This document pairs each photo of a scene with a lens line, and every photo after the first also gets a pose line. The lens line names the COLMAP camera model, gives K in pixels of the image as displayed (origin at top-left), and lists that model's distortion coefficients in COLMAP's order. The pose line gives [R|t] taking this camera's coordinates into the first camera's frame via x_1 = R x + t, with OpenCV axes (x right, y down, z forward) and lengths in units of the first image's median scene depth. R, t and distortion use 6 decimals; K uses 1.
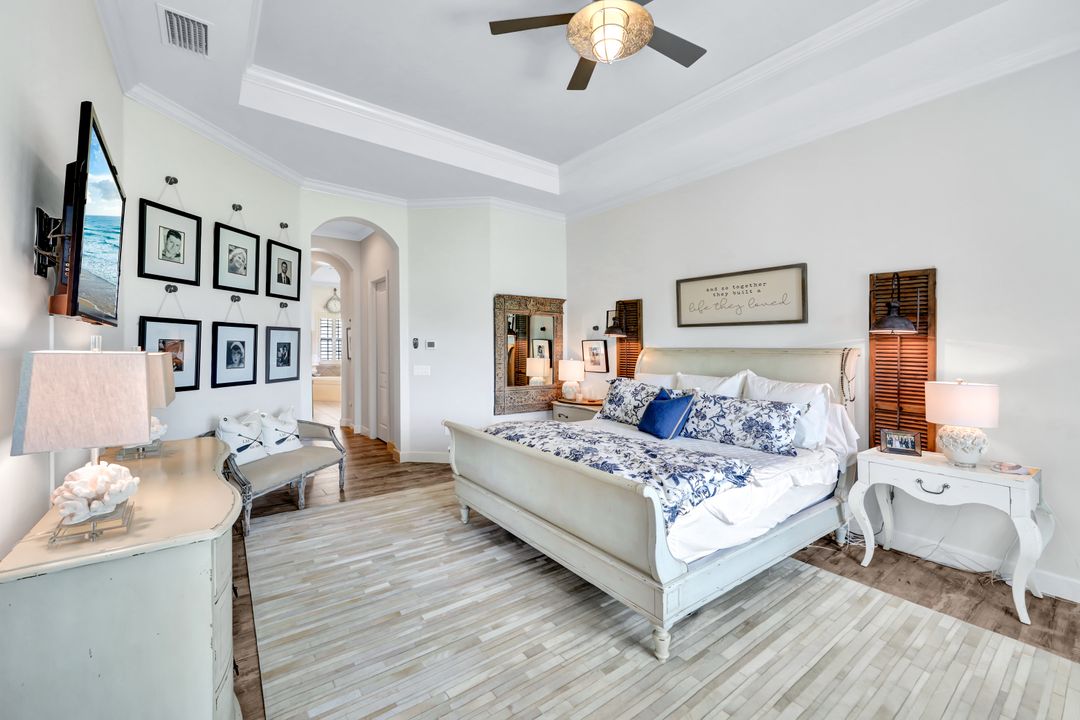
lens RADIAL K [[432.1, 0, 537.2], [0, 432.1, 350.4], [0, 0, 1]] dist [0.001034, 0.000157]
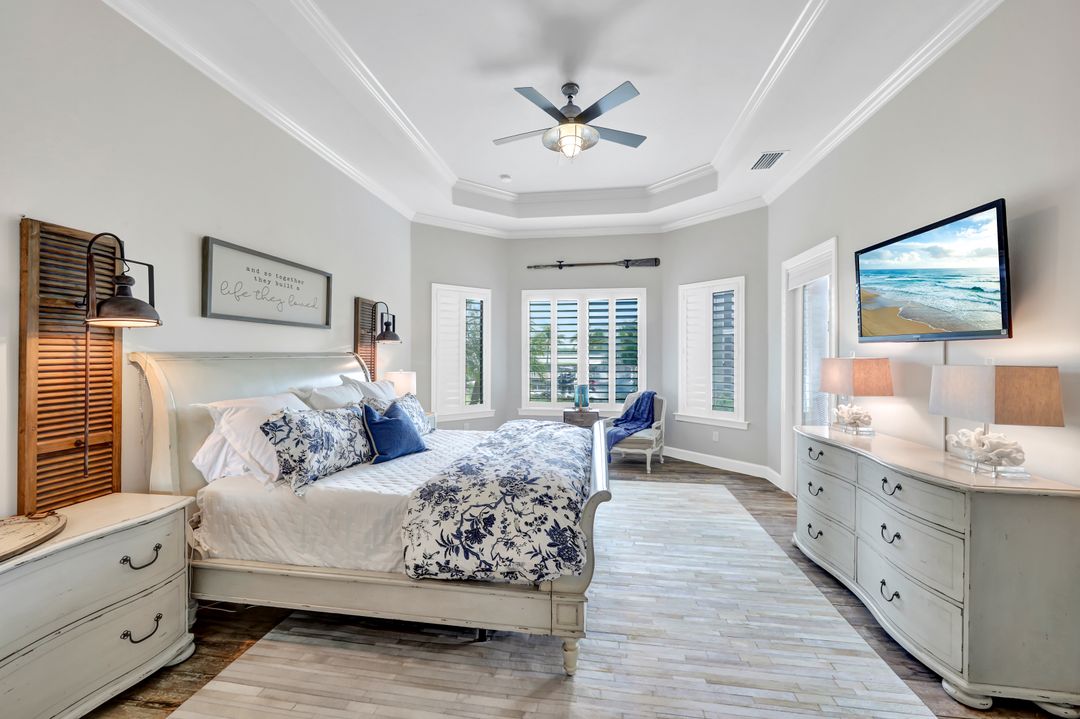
lens RADIAL K [[432.1, 0, 537.2], [0, 432.1, 349.9], [0, 0, 1]] dist [0.001034, 0.000157]
pose [[-0.704920, -0.006632, 0.709255, -0.451065], [-0.005599, 0.999977, 0.003786, -0.015549], [-0.709264, -0.001303, -0.704941, 1.220778]]
